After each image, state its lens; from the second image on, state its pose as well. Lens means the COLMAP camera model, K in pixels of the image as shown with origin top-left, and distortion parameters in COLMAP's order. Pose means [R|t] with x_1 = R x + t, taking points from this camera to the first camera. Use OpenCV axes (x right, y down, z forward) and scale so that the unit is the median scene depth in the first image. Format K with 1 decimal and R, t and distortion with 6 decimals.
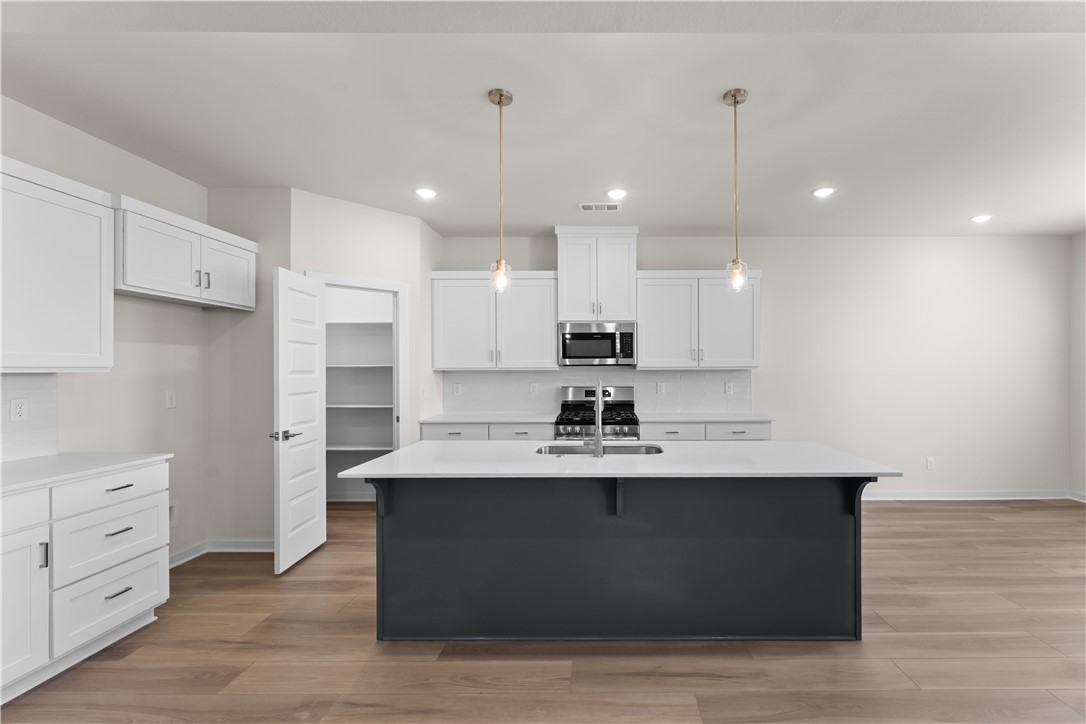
lens RADIAL K [[471.9, 0, 607.6], [0, 471.9, 370.2], [0, 0, 1]] dist [-0.002132, -0.000133]
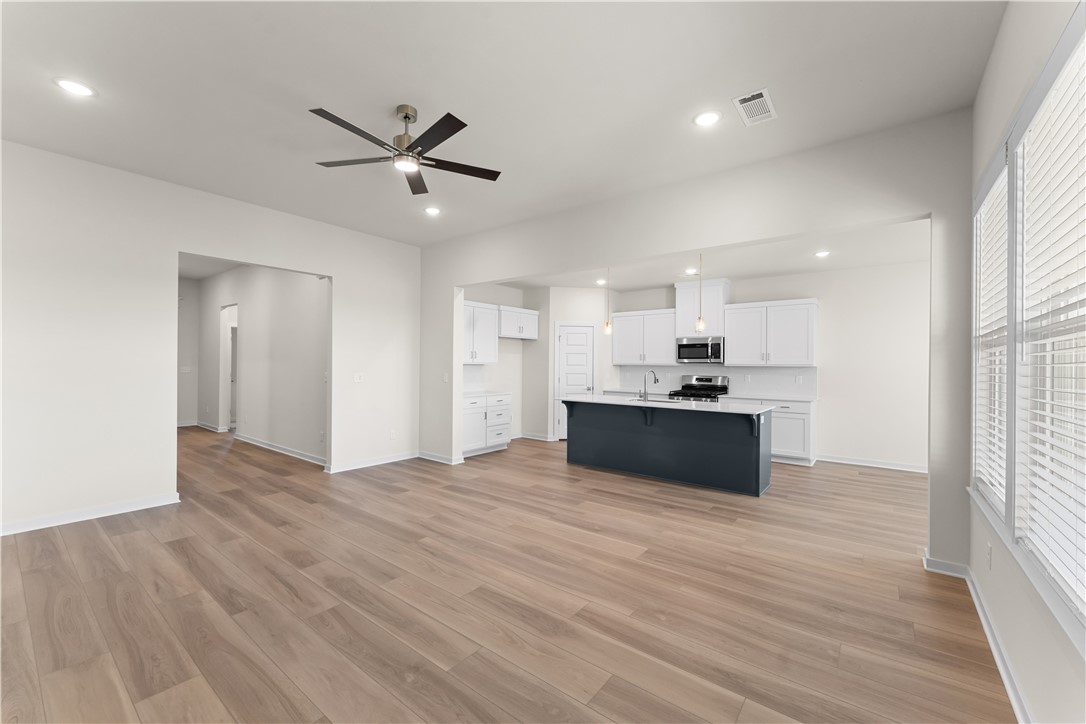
lens RADIAL K [[437.6, 0, 540.1], [0, 437.6, 362.8], [0, 0, 1]] dist [-0.000439, -0.000846]
pose [[0.781471, 0.006953, -0.623903, 0.518569], [-0.010588, 0.999942, -0.002118, -0.001315], [0.623852, 0.008262, 0.781499, -0.582683]]
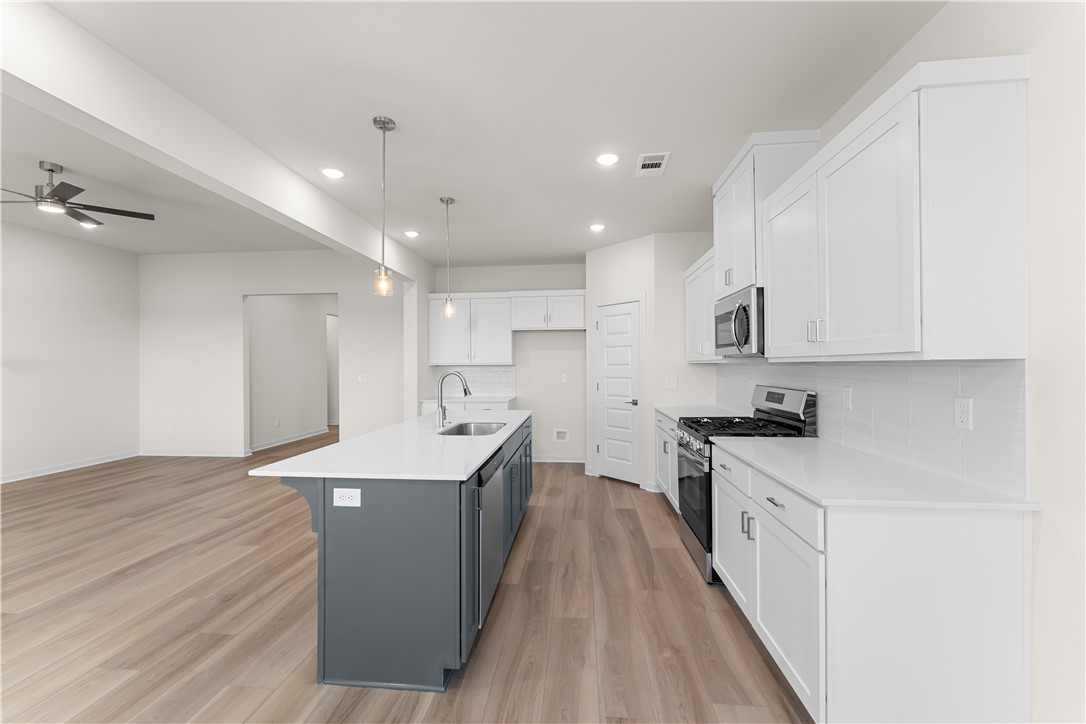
lens RADIAL K [[437.6, 0, 540.8], [0, 437.6, 364.2], [0, 0, 1]] dist [-0.000439, -0.000846]
pose [[-0.094843, 0.002437, -0.995489, 0.680163], [0.005538, 0.999983, 0.001920, -0.001407], [0.995477, -0.005331, -0.094854, 0.783653]]
